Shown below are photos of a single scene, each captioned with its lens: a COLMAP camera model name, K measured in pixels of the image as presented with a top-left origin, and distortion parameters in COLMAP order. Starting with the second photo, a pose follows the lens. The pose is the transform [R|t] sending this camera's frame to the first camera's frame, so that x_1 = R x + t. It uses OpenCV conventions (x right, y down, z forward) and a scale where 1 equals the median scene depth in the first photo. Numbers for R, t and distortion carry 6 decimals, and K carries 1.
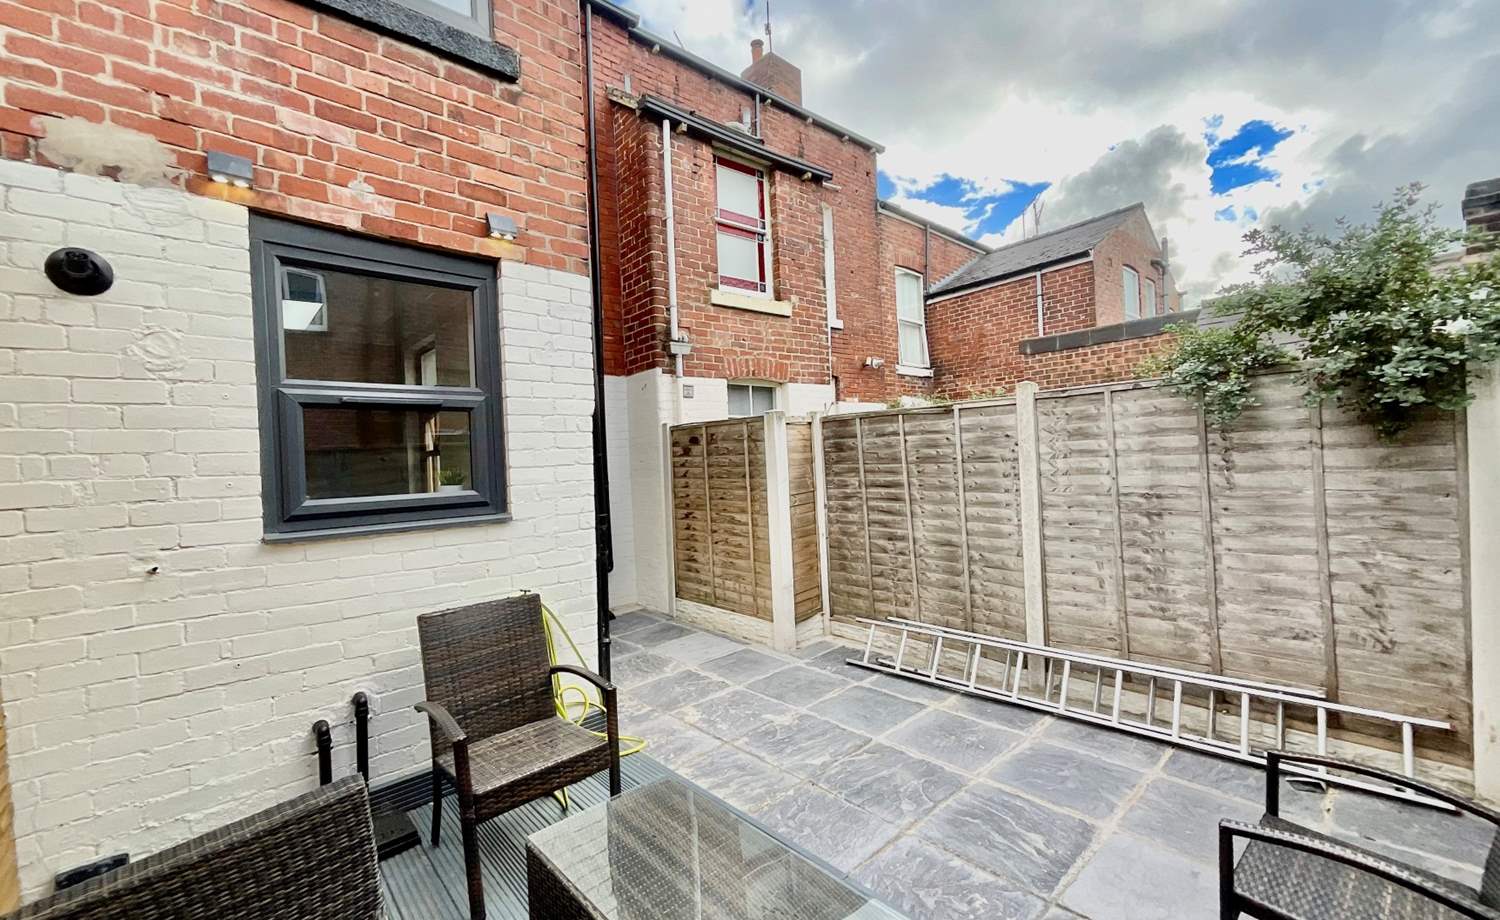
lens RADIAL K [[604.6, 0, 759.2], [0, 604.6, 454.5], [0, 0, 1]] dist [-0.000221, 0.000065]
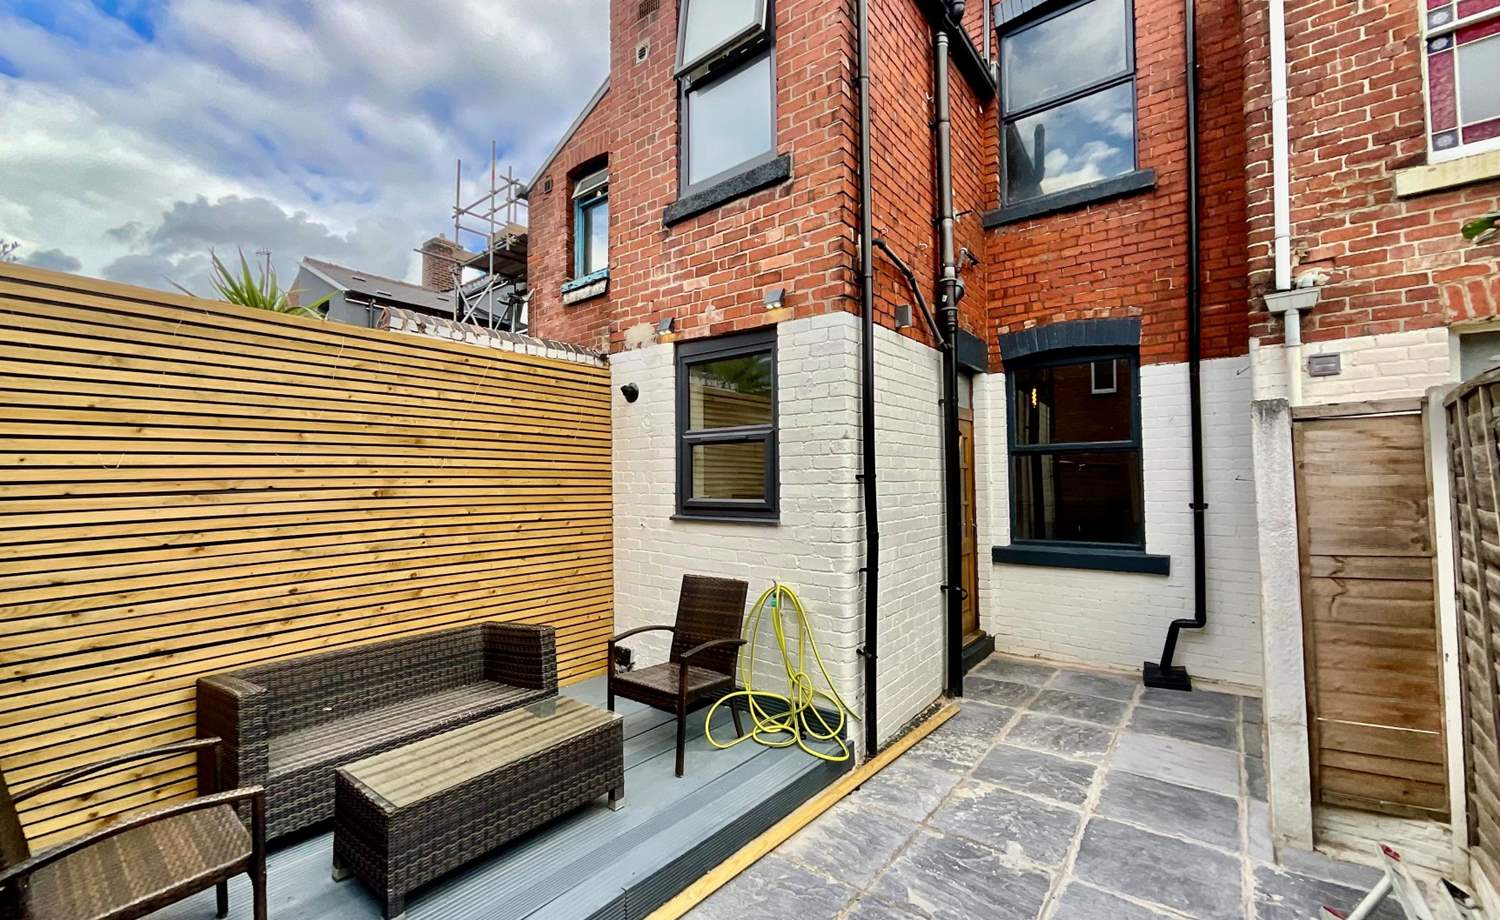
lens RADIAL K [[610.2, 0, 750.0], [0, 610.2, 460.0], [0, 0, 1]] dist [-0.000052, -0.000108]
pose [[0.151782, 0.004870, -0.988402, 0.800781], [0.005780, 0.999966, 0.005815, -0.035010], [0.988397, -0.006596, 0.151749, 0.691527]]
